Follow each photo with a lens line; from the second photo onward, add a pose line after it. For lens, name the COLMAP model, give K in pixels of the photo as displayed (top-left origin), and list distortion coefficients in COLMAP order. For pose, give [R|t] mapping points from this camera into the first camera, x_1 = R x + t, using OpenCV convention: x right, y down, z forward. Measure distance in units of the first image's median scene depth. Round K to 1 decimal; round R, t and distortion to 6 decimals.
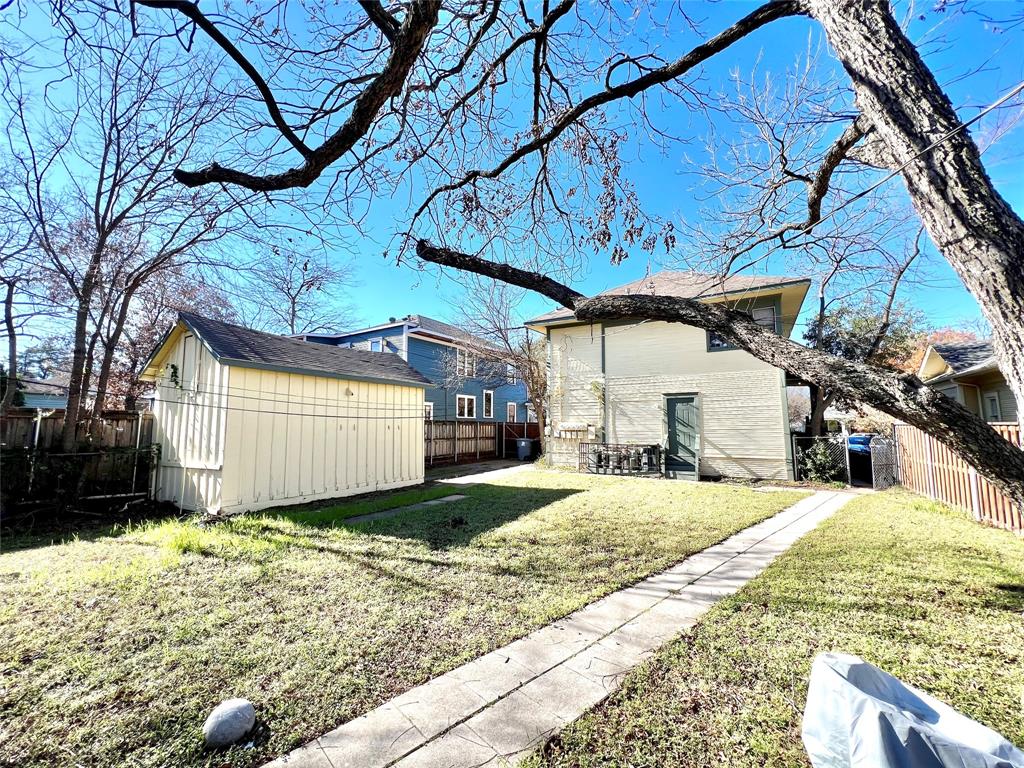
lens RADIAL K [[409.9, 0, 509.8], [0, 409.9, 383.0], [0, 0, 1]] dist [-0.001461, 0.000164]
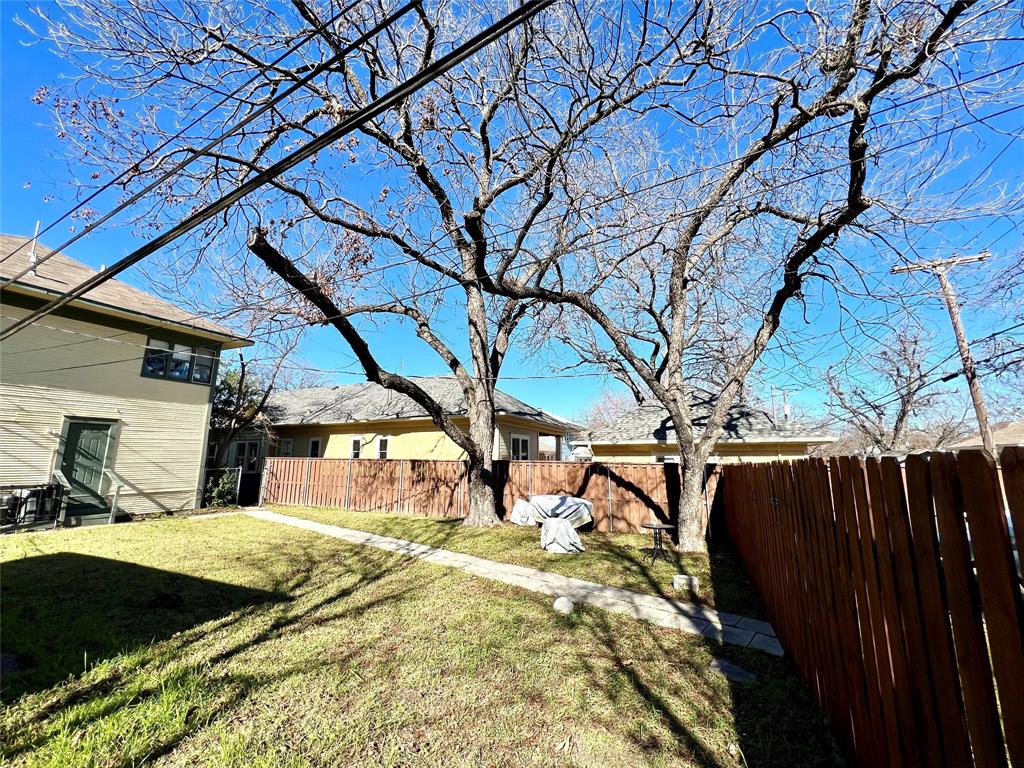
lens RADIAL K [[409.9, 0, 509.8], [0, 409.9, 383.0], [0, 0, 1]] dist [-0.001461, 0.000164]
pose [[-0.106429, 0.182156, 0.977493, -1.109003], [-0.109494, 0.974950, -0.193604, 0.056509], [-0.988273, -0.127635, -0.083818, 0.607554]]
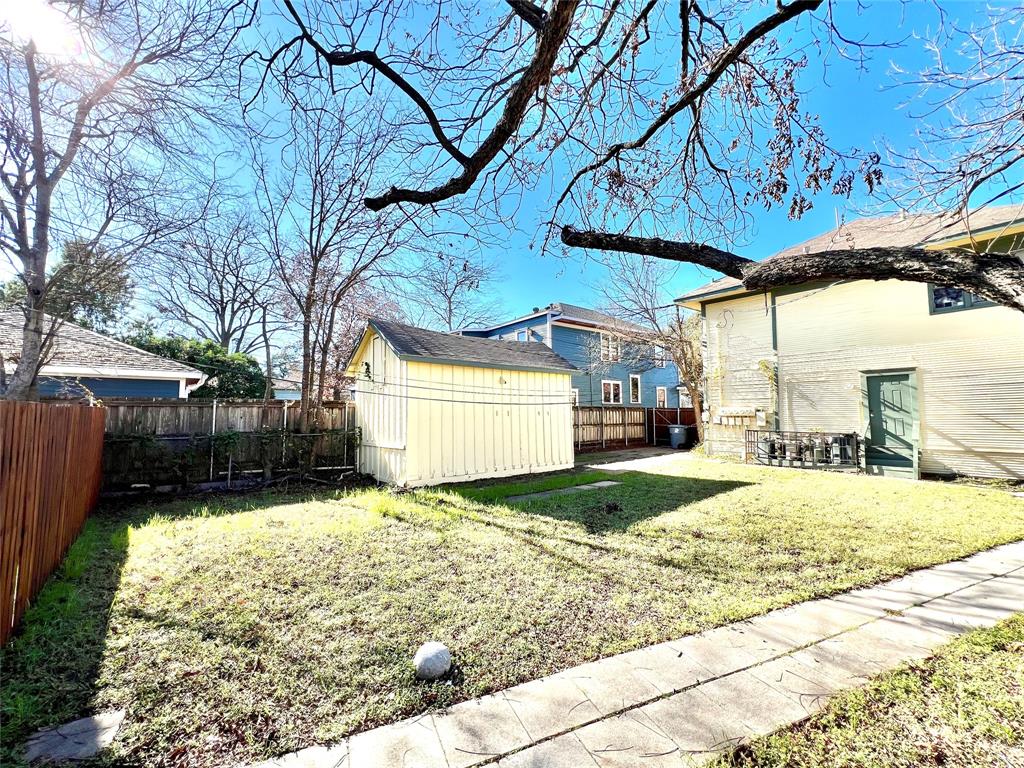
lens RADIAL K [[409.9, 0, 509.8], [0, 409.9, 383.0], [0, 0, 1]] dist [-0.001461, 0.000164]
pose [[0.940742, -0.029109, -0.337872, -0.018981], [0.040269, 0.998849, 0.026069, 0.002106], [0.336724, -0.038130, 0.940831, -0.003093]]
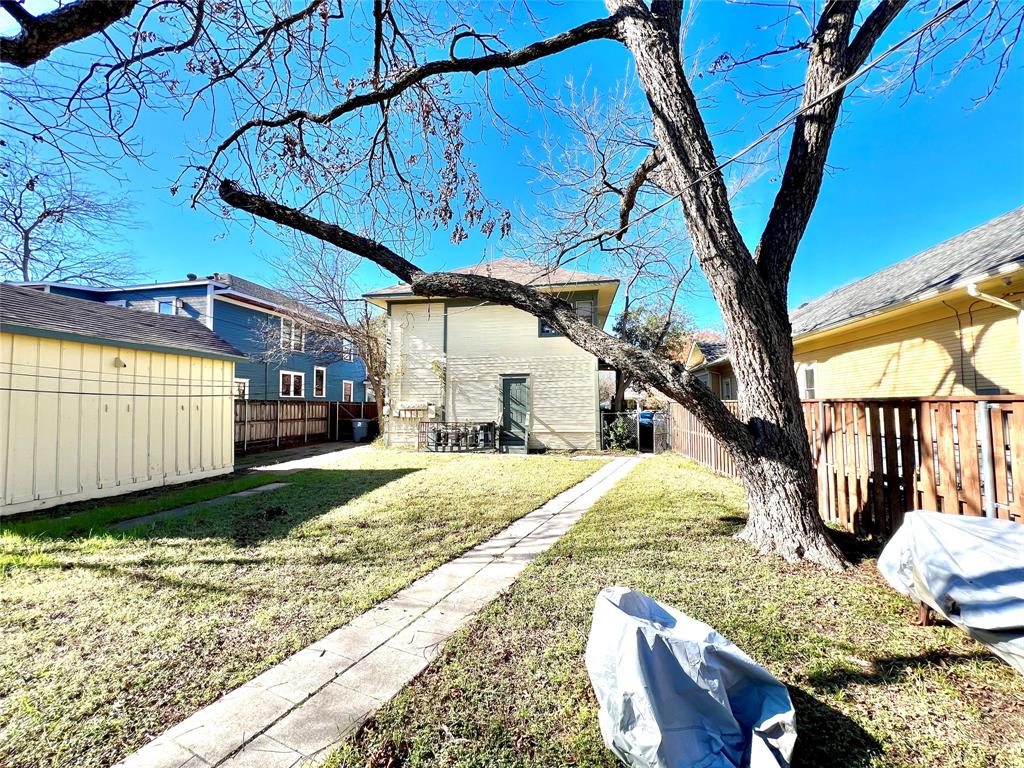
lens RADIAL K [[409.9, 0, 509.8], [0, 409.9, 383.0], [0, 0, 1]] dist [-0.001461, 0.000164]
pose [[0.929751, 0.014153, 0.367916, 0.018802], [-0.032294, 0.998544, 0.043198, 0.004668], [-0.366769, -0.052045, 0.928855, 0.005943]]
